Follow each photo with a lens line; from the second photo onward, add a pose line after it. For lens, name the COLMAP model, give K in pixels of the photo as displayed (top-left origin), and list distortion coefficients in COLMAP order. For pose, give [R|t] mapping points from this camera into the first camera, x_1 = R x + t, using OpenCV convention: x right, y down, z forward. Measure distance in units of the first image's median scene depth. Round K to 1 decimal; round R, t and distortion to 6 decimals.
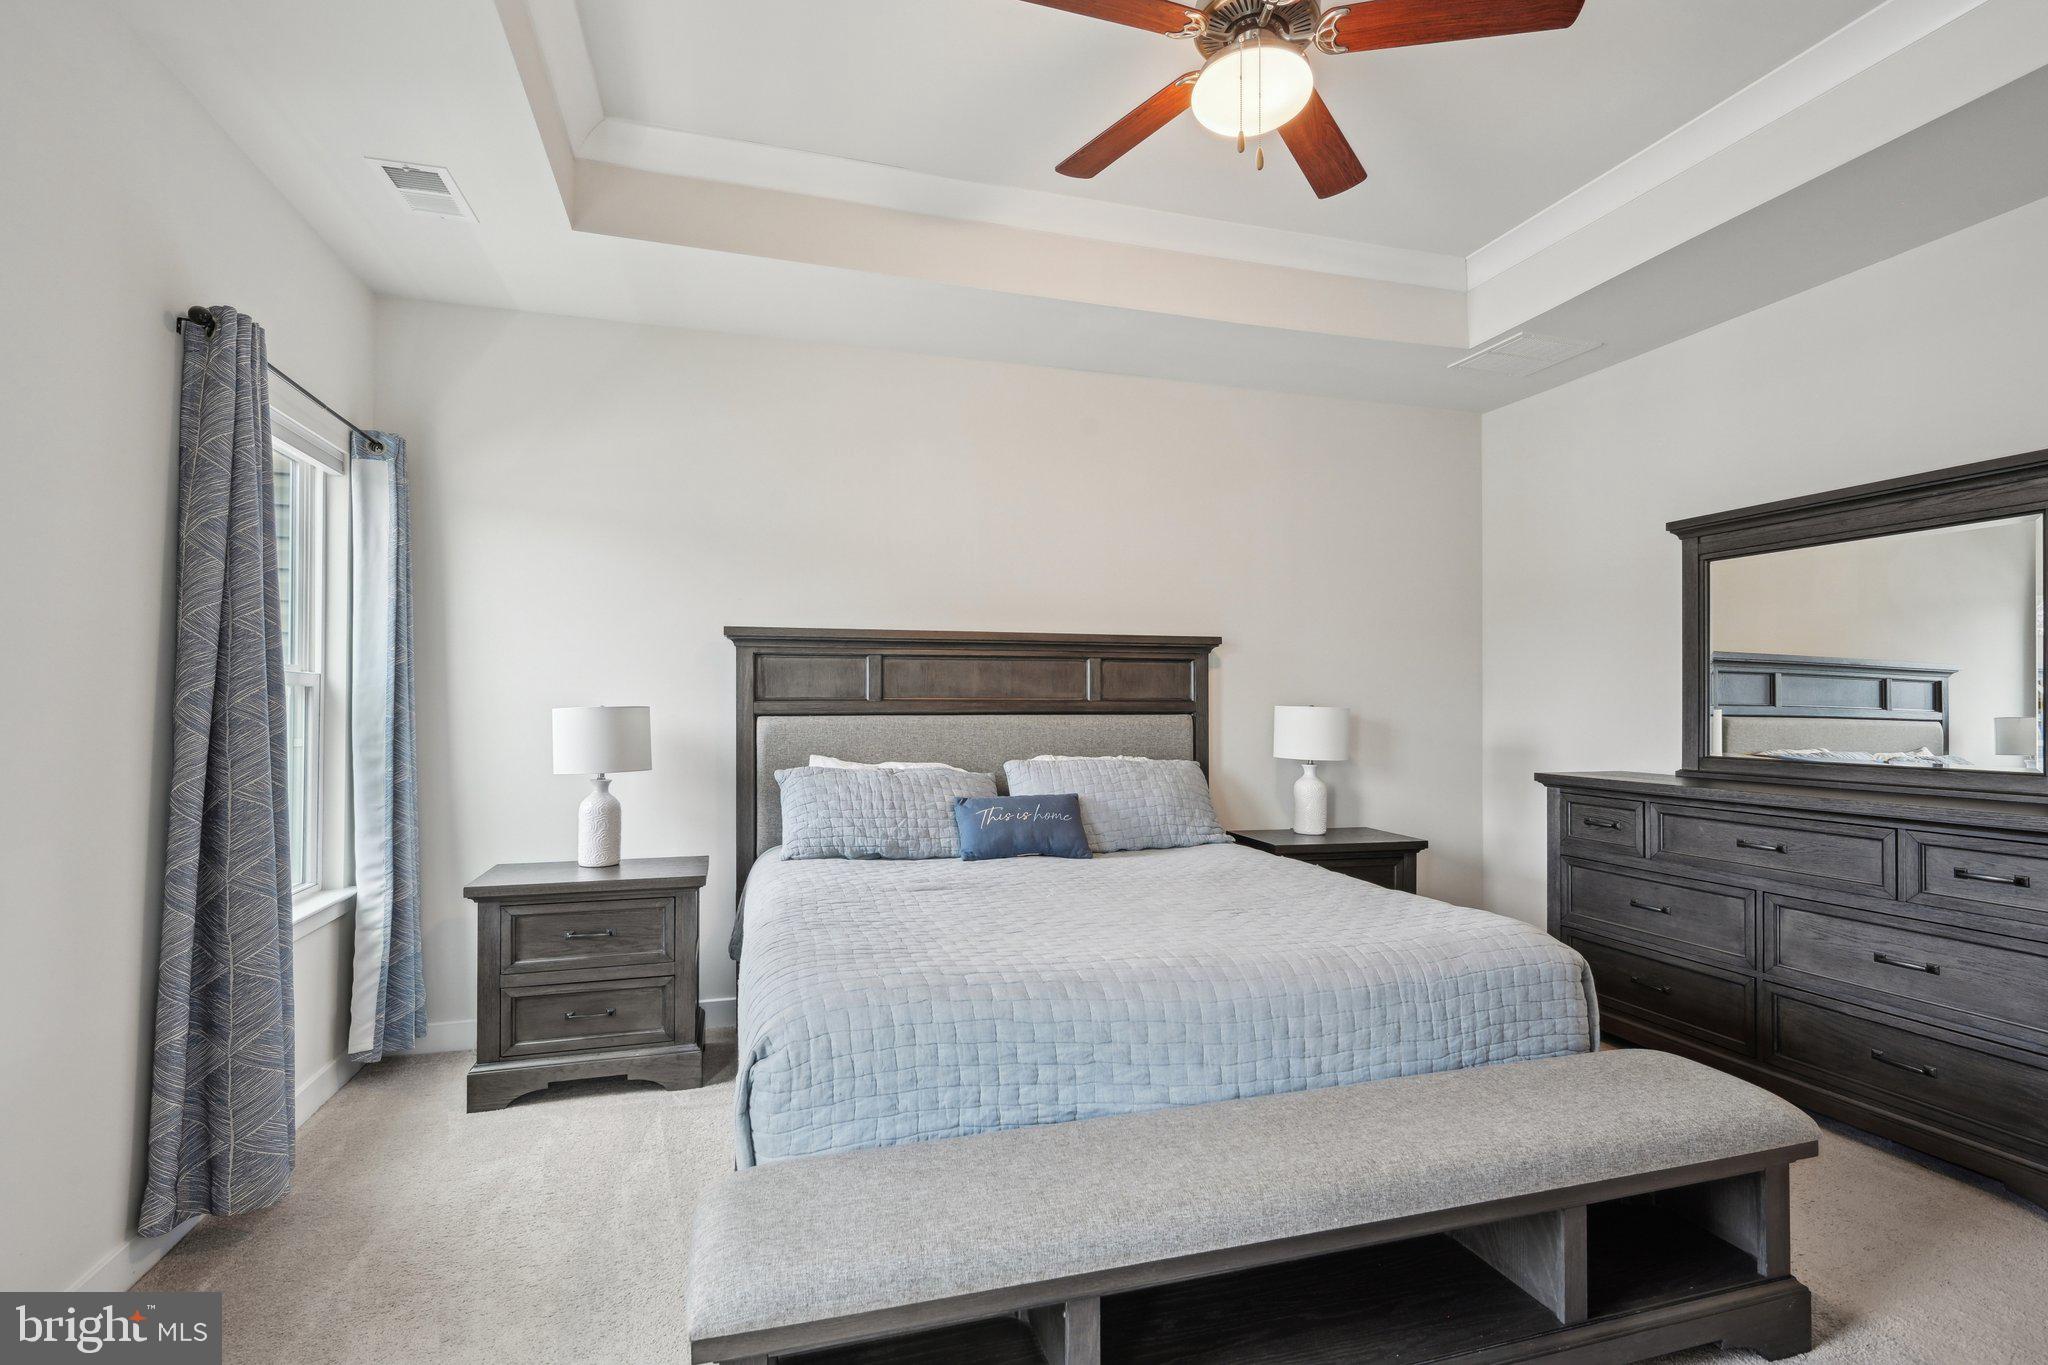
lens RADIAL K [[930.4, 0, 1016.7], [0, 930.4, 697.9], [0, 0, 1]] dist [-0.001327, 0.000373]
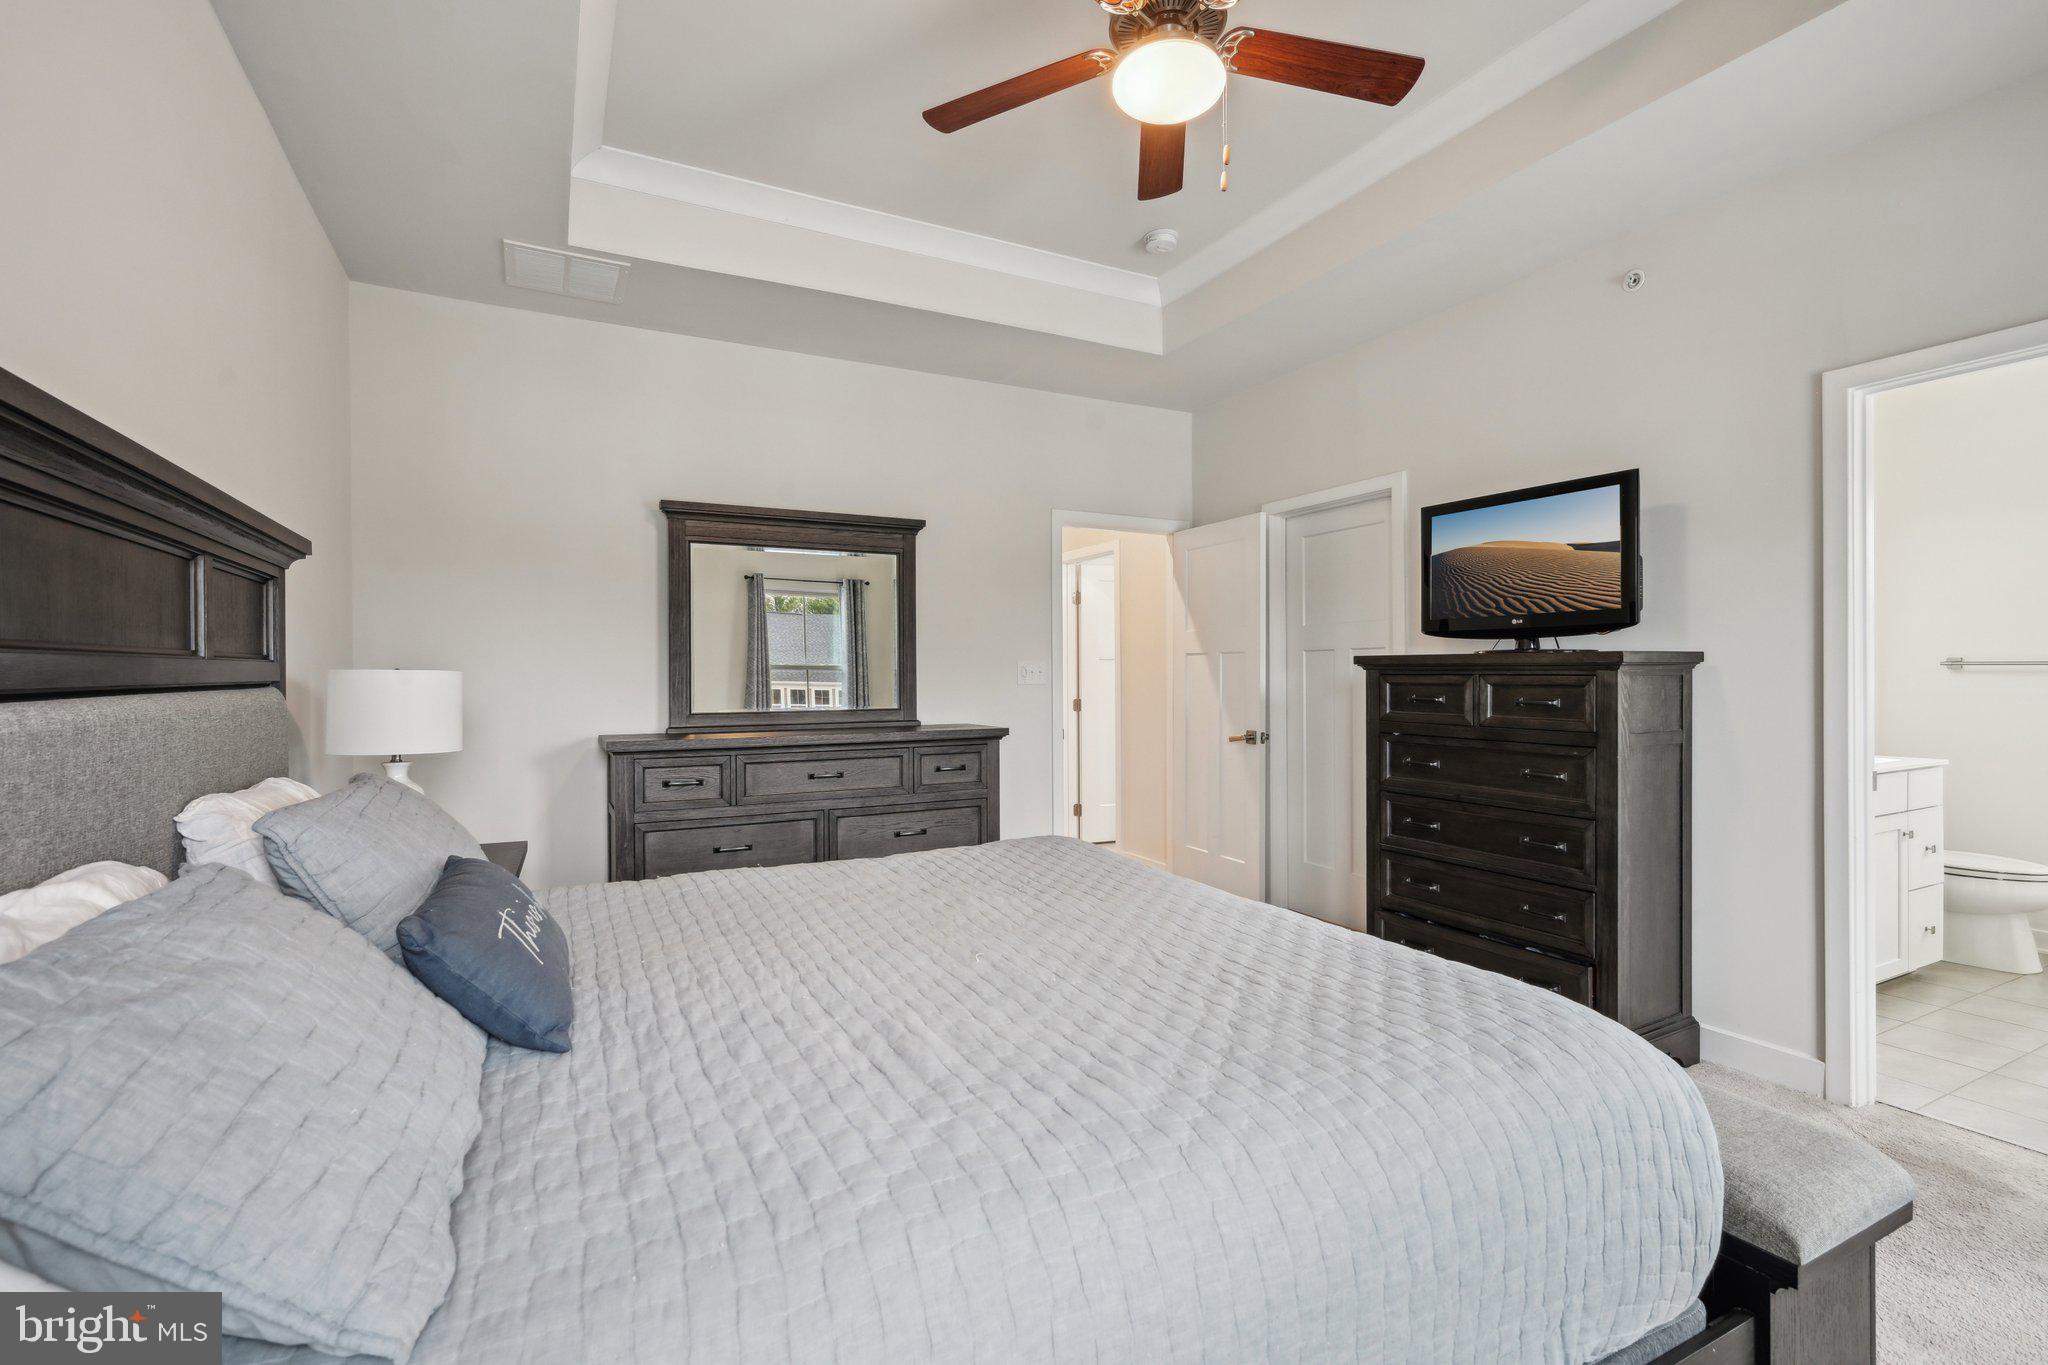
lens RADIAL K [[930.4, 0, 1029.0], [0, 930.4, 676.7], [0, 0, 1]] dist [-0.001327, 0.000373]
pose [[-0.192485, -0.006590, 0.981278, -0.492149], [-0.003983, 0.999974, 0.005935, 0.010057], [-0.981292, -0.002766, -0.192506, 0.881188]]
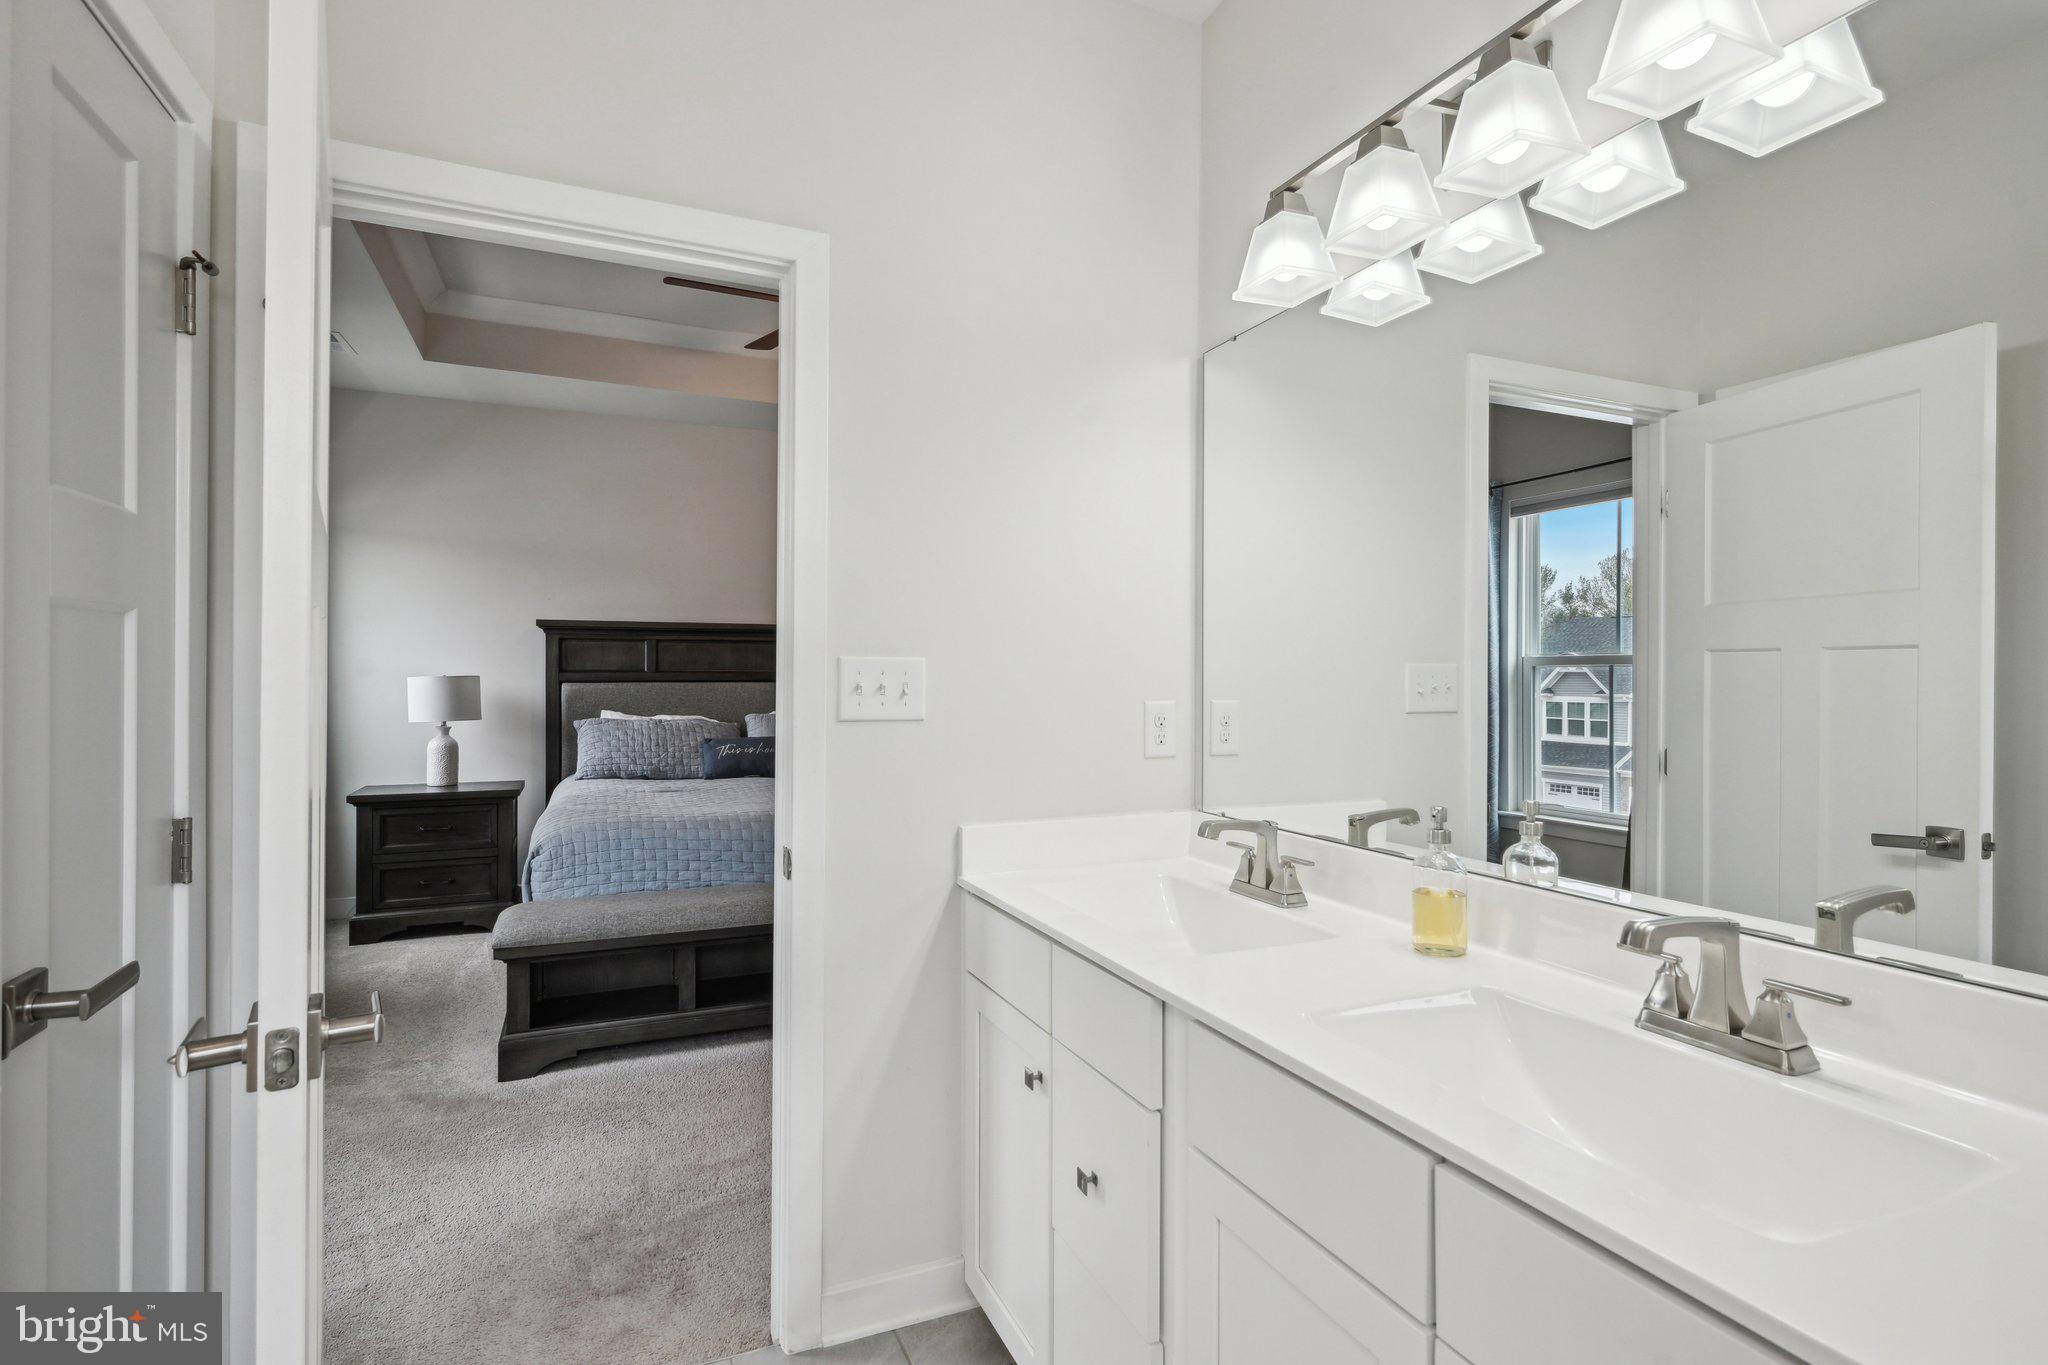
lens RADIAL K [[930.4, 0, 1023.5], [0, 930.4, 675.3], [0, 0, 1]] dist [-0.001327, 0.000373]
pose [[0.989283, 0.002180, 0.145992, 0.230095], [-0.003817, 0.999933, 0.010935, -0.010915], [-0.145959, -0.011375, 0.989225, -0.552027]]
